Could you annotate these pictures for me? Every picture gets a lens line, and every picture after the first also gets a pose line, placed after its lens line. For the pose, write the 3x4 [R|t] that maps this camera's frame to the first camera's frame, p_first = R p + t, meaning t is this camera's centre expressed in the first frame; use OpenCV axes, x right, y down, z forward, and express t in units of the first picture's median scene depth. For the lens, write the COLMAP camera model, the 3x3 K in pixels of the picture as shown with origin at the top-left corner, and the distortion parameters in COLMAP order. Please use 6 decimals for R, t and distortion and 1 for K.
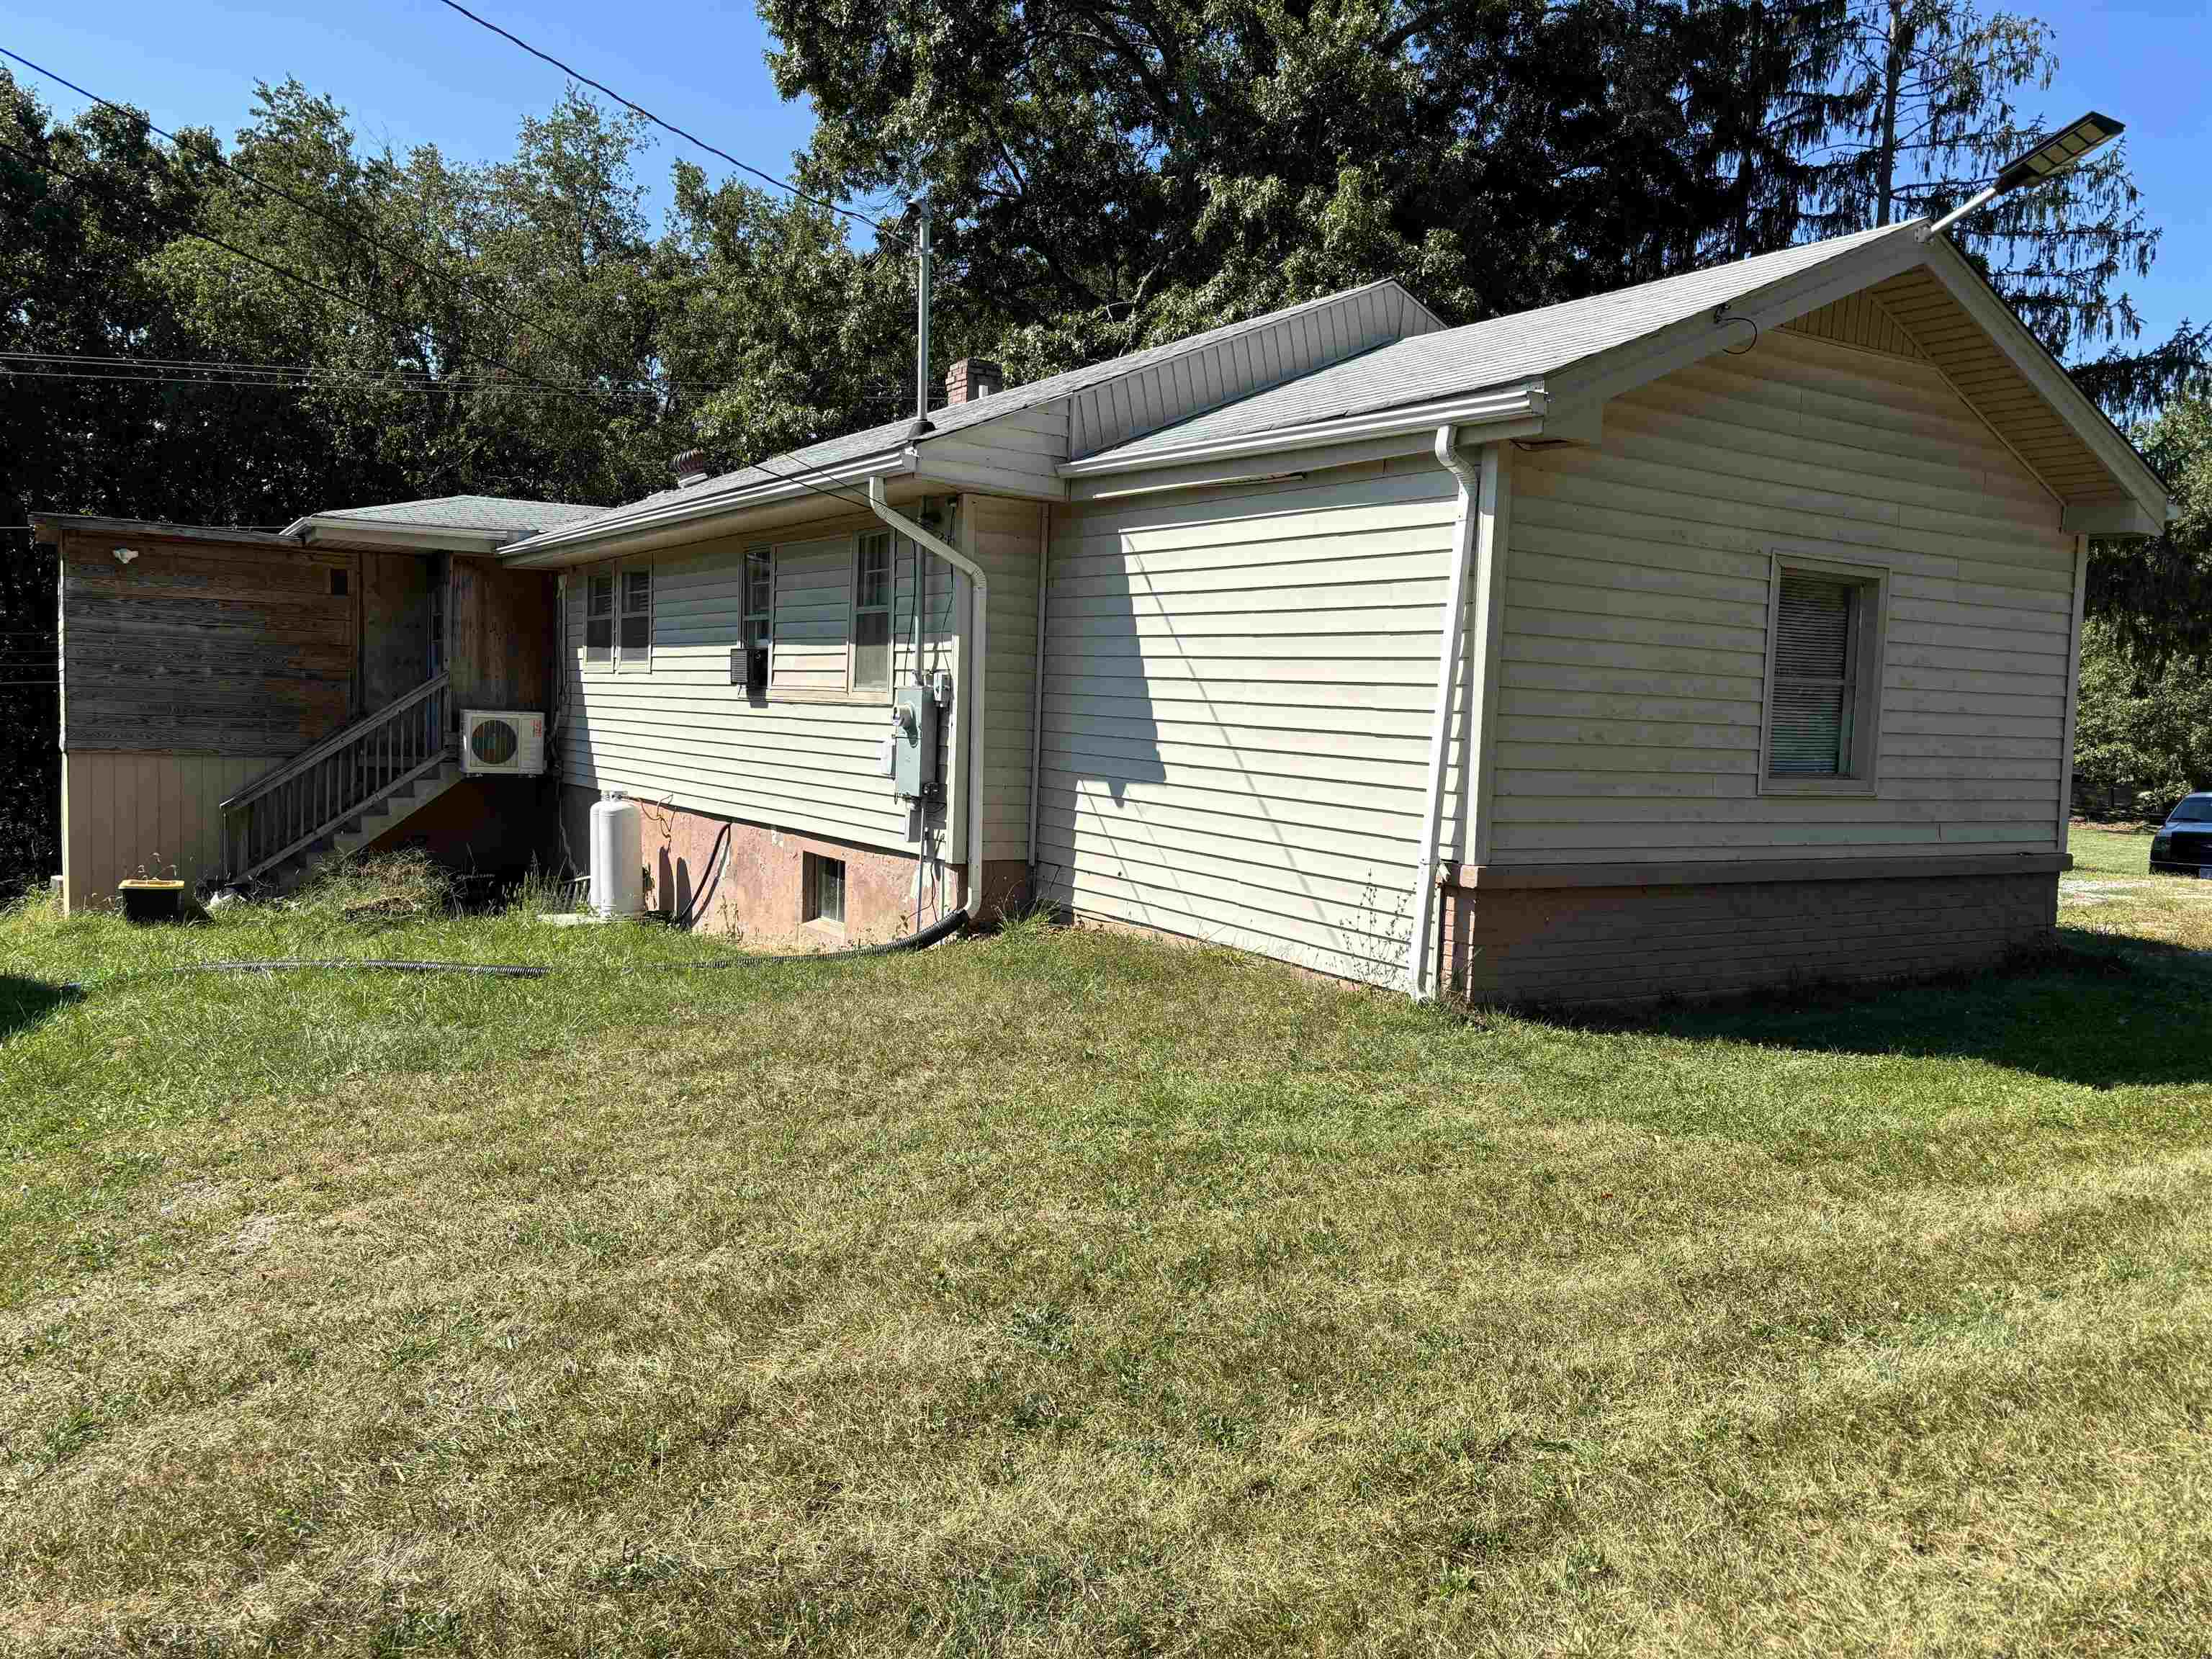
lens RADIAL K [[1685.2, 0, 1102.0], [0, 1685.2, 831.6], [0, 0, 1]] dist [0.030207, -0.033999]
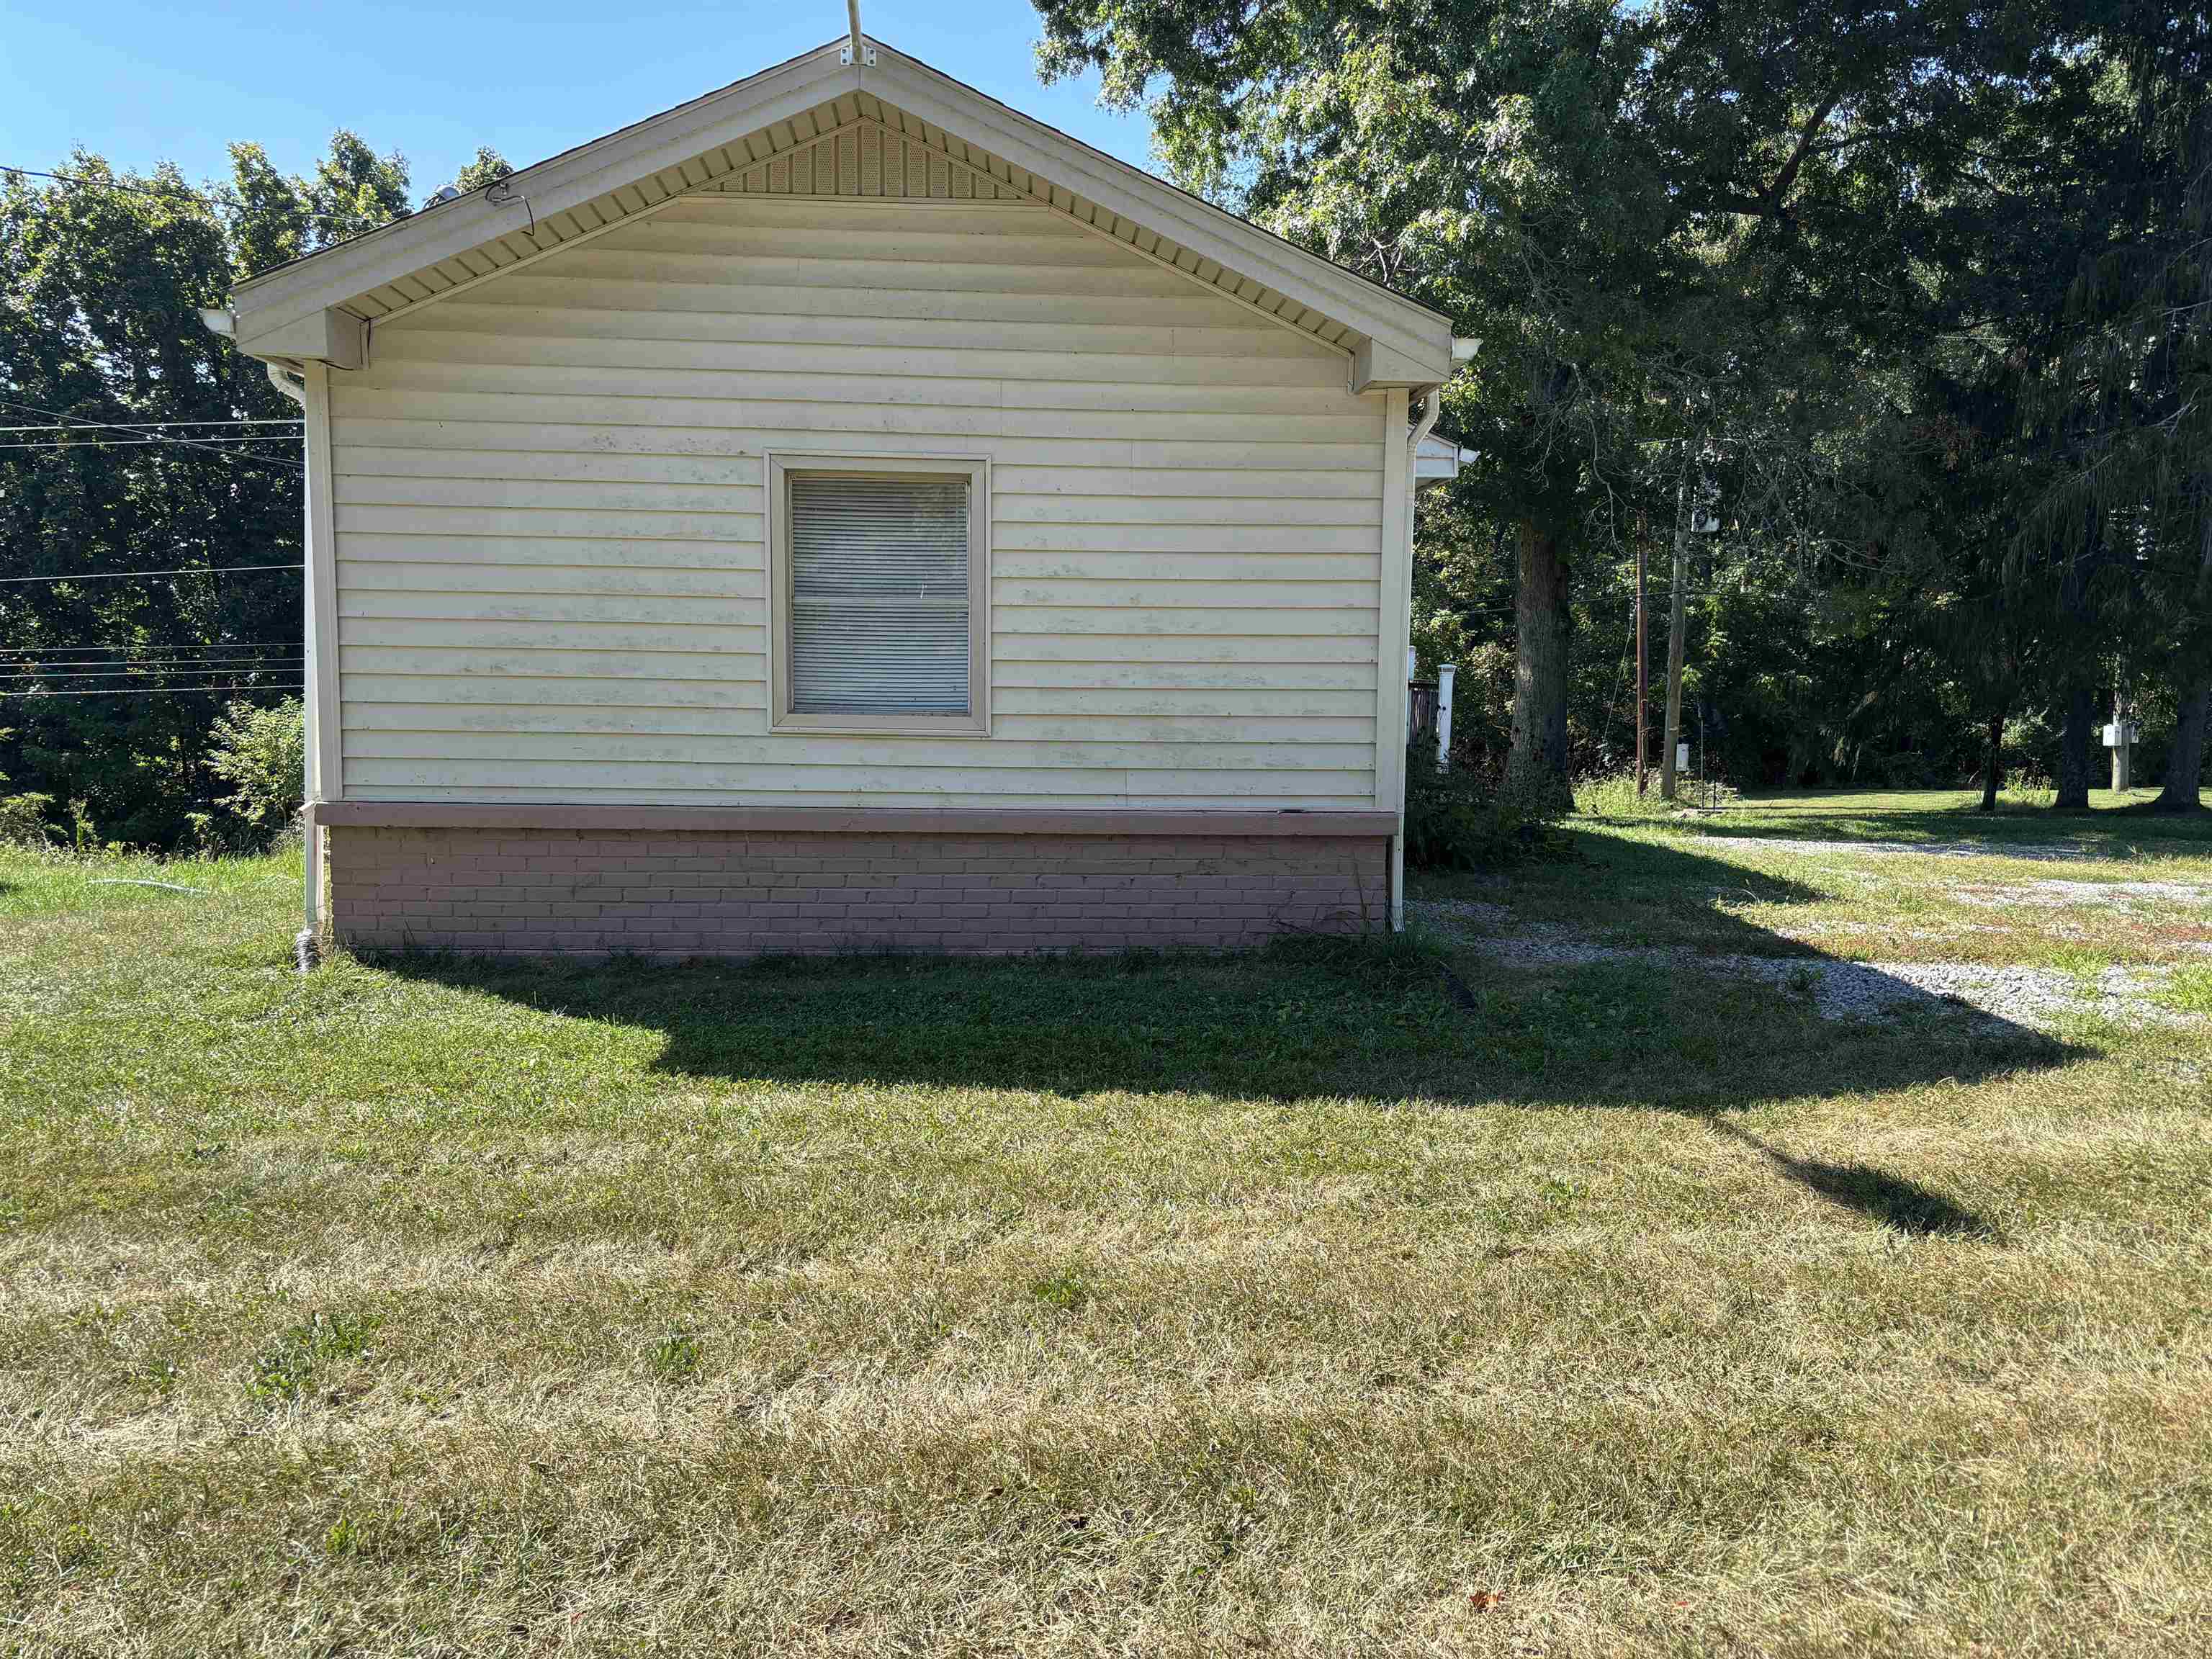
lens RADIAL K [[1685.2, 0, 1102.9], [0, 1685.2, 827.7], [0, 0, 1]] dist [0.030207, -0.033999]
pose [[0.886019, 0.041078, -0.461825, 0.924511], [-0.019874, 0.998517, 0.050685, -0.019724], [0.463222, -0.035729, 0.885522, 0.295462]]
